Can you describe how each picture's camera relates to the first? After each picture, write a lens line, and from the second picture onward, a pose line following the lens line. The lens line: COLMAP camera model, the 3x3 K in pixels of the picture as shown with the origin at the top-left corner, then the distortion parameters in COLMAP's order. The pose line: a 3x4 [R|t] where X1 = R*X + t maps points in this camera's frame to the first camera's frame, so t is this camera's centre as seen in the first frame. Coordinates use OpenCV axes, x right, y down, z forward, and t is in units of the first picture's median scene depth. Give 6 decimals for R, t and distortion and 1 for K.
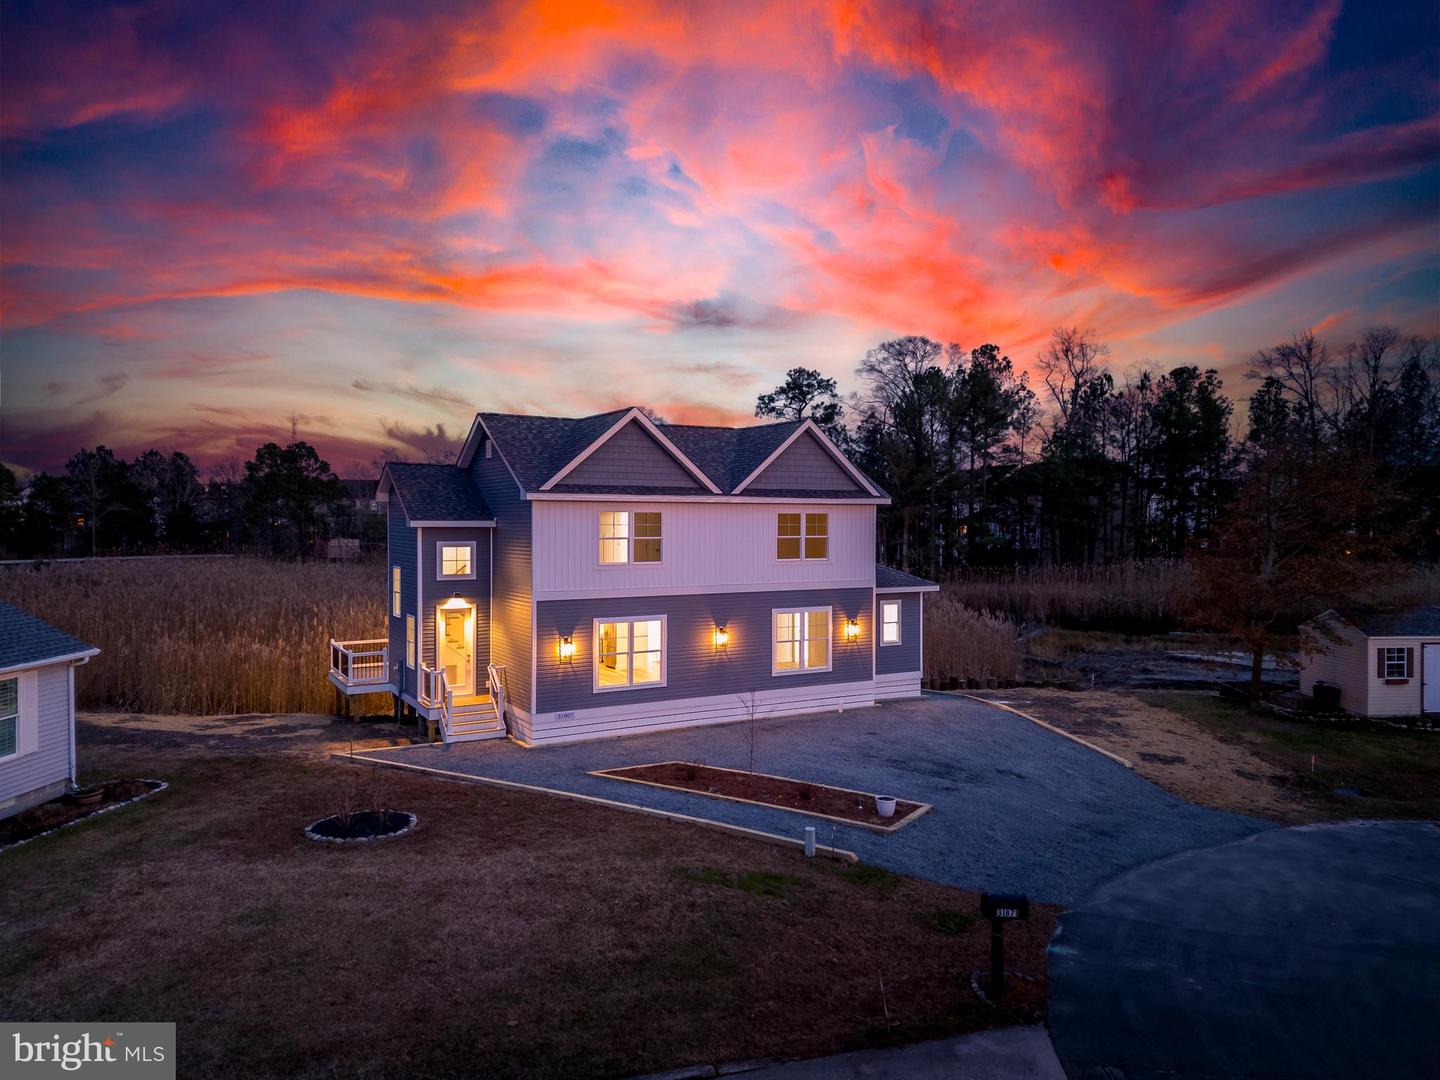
lens RADIAL K [[994.4, 0, 716.4], [0, 994.4, 532.5], [0, 0, 1]] dist [0.079148, -0.063468]
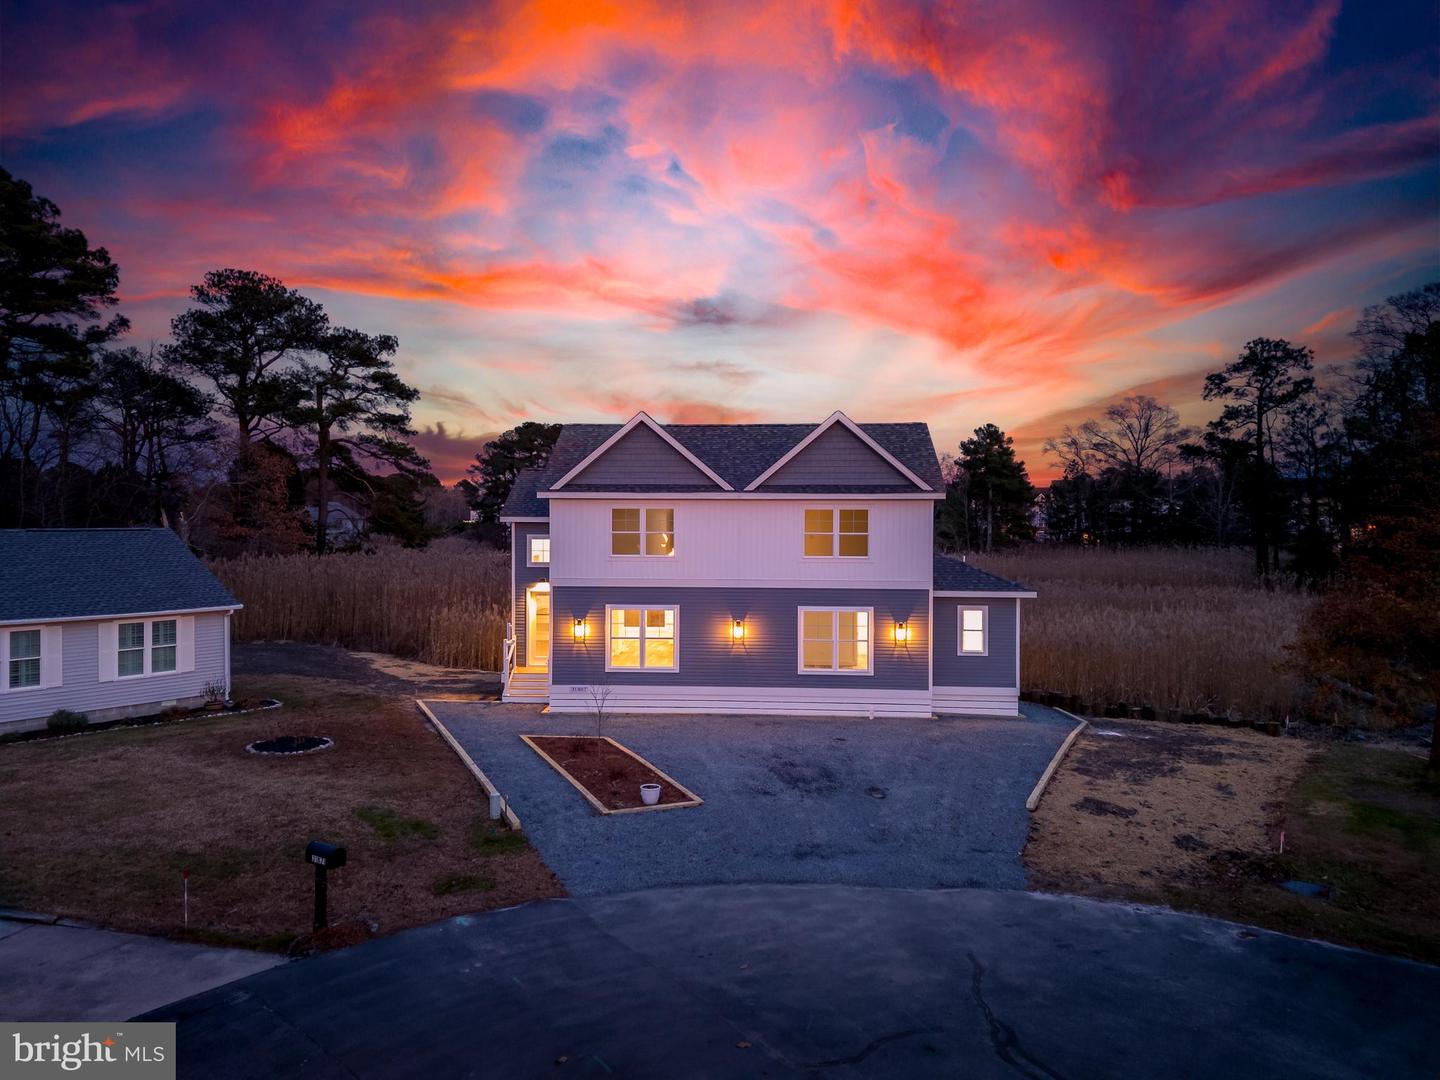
lens RADIAL K [[994.4, 0, 716.4], [0, 994.4, 532.5], [0, 0, 1]] dist [0.079148, -0.063468]
pose [[0.836857, 0.008353, -0.547358, 0.560949], [-0.009369, 0.999956, 0.000936, 0.003680], [0.547342, 0.004345, 0.836898, 0.133474]]
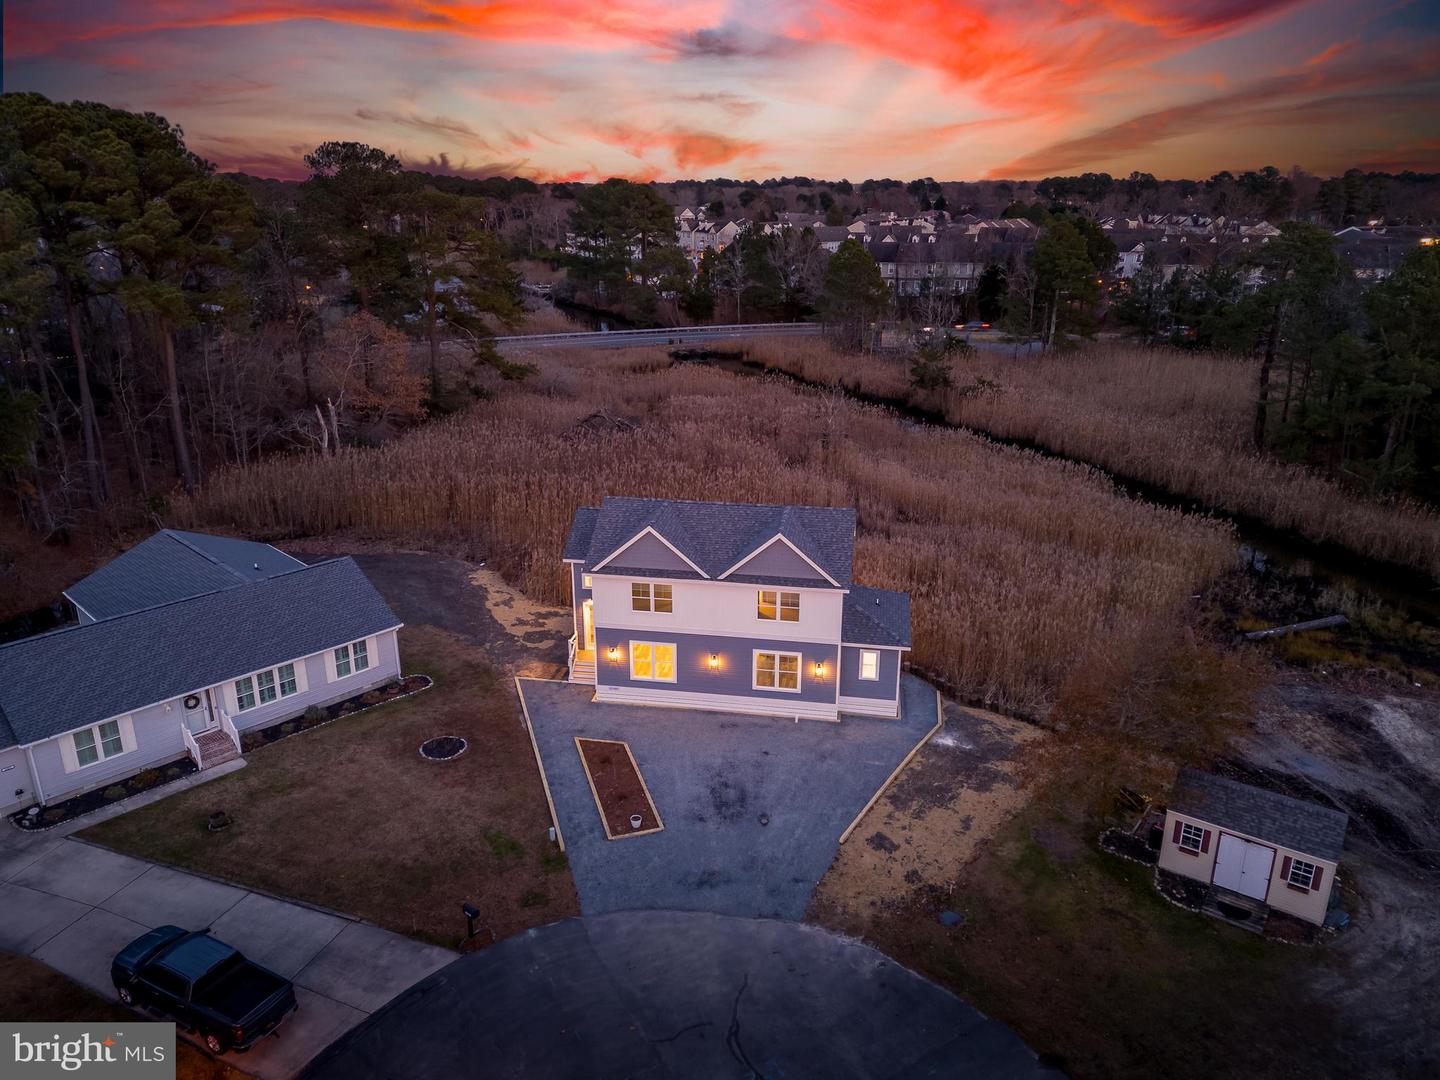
lens RADIAL K [[994.4, 0, 716.4], [0, 994.4, 532.5], [0, 0, 1]] dist [0.079148, -0.063468]
pose [[0.774316, 0.203740, -0.599104, 0.935679], [-0.008662, 0.950075, 0.311901, -0.597091], [0.632740, -0.236320, 0.737423, -0.115544]]
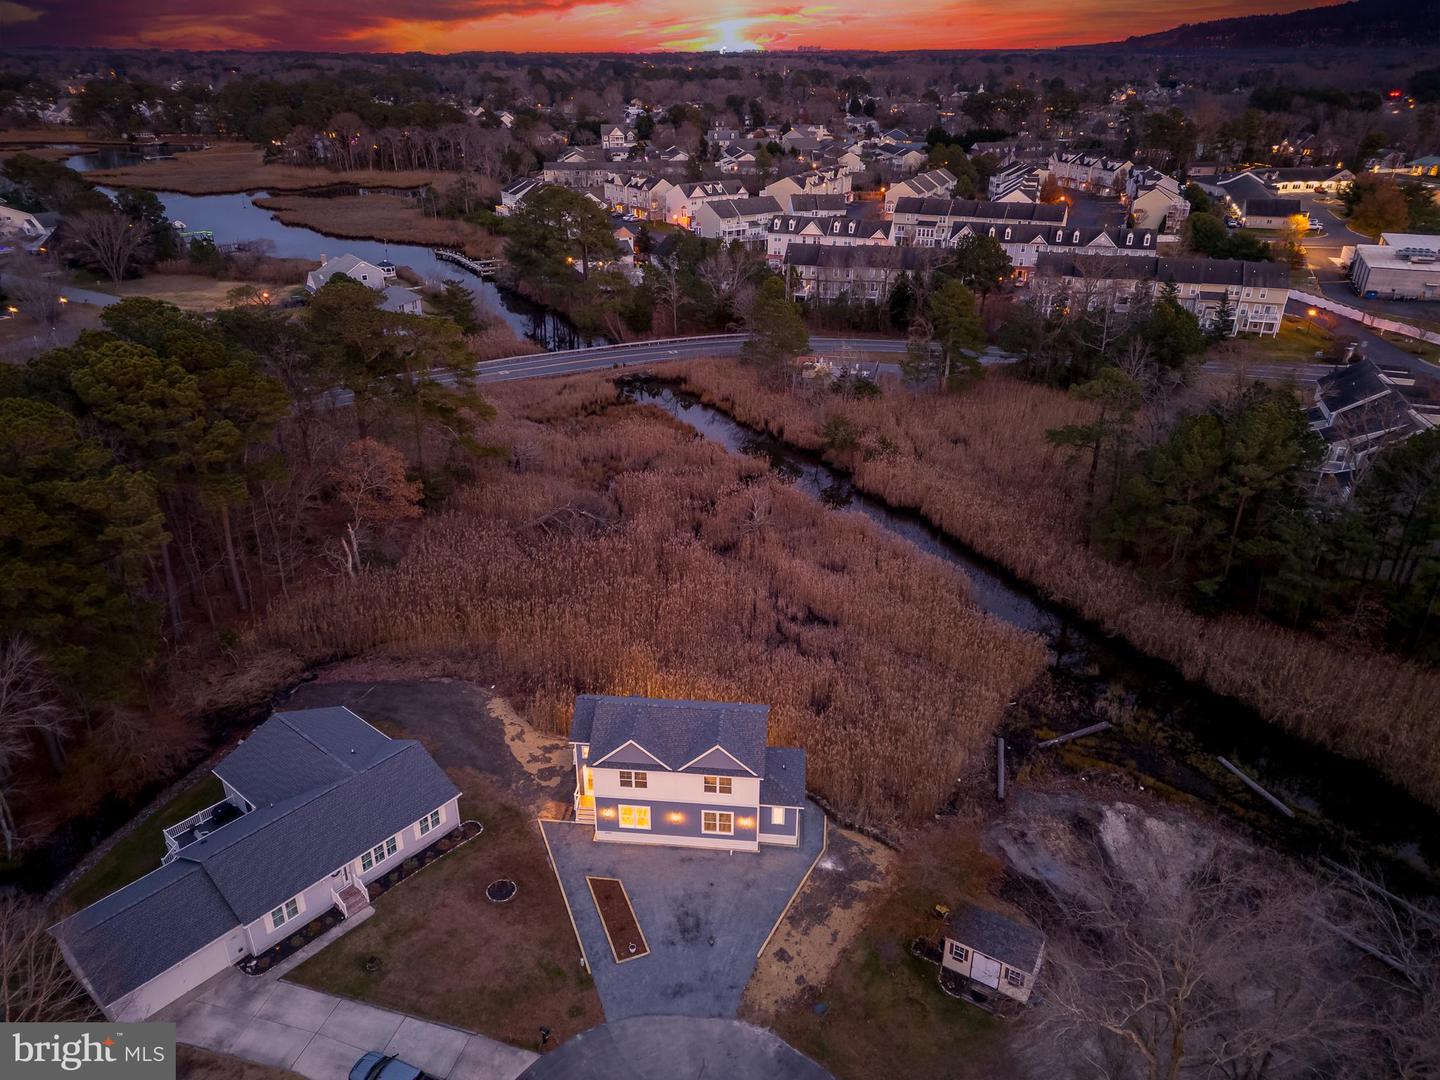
lens RADIAL K [[988.0, 0, 715.4], [0, 988.0, 547.0], [0, 0, 1]] dist [0.051509, -0.003931]
pose [[0.814271, 0.255328, -0.521316, 1.180819], [-0.007227, 0.902459, 0.430715, -1.535358], [0.580440, -0.346951, 0.736692, -0.475515]]
